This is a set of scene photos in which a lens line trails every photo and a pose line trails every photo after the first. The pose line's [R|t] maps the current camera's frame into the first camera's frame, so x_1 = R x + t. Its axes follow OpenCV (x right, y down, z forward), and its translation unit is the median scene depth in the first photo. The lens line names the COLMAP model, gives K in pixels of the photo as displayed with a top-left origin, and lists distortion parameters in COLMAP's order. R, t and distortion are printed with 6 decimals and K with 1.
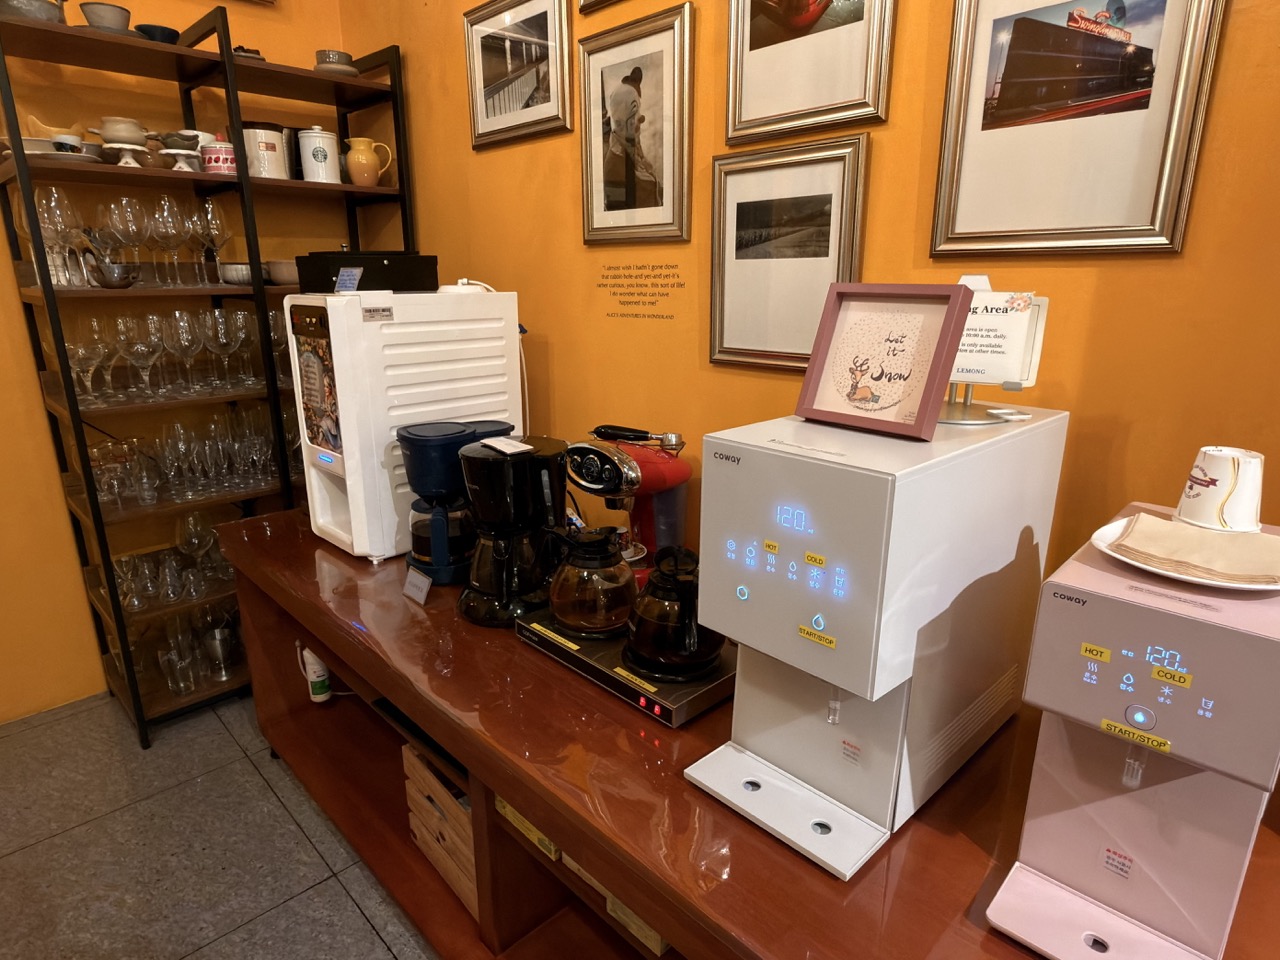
lens RADIAL K [[736.9, 0, 643.1], [0, 736.9, 485.8], [0, 0, 1]] dist [0.004116, 0.001786]
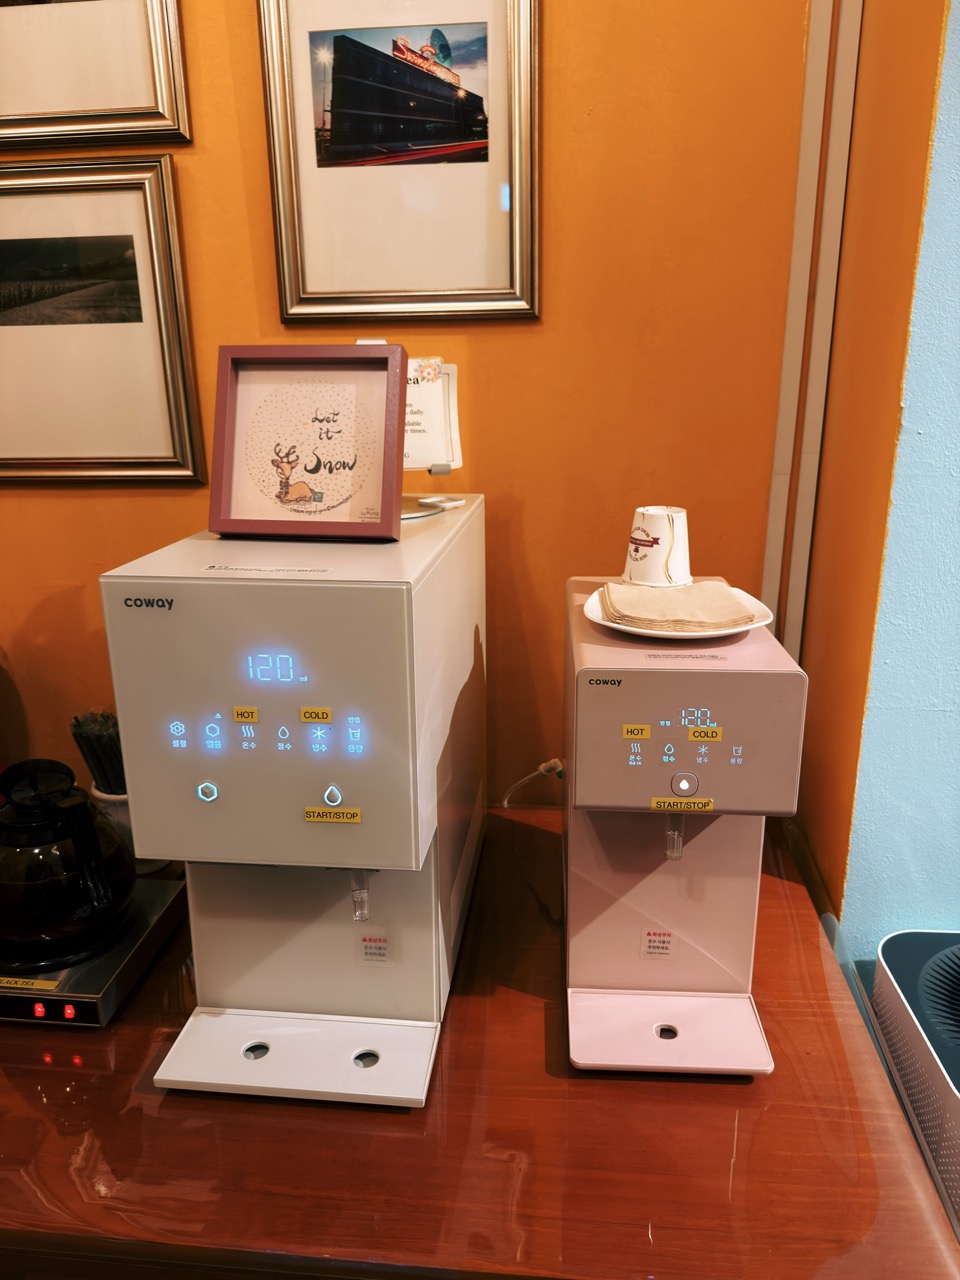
lens RADIAL K [[914.6, 0, 482.6], [0, 914.6, 631.7], [0, 0, 1]] dist [0.051552, -0.073560]
pose [[0.768163, -0.191427, 0.610968, -0.130350], [0.190965, 0.979325, 0.066741, -0.008156], [-0.611112, 0.065405, 0.788837, 0.113183]]
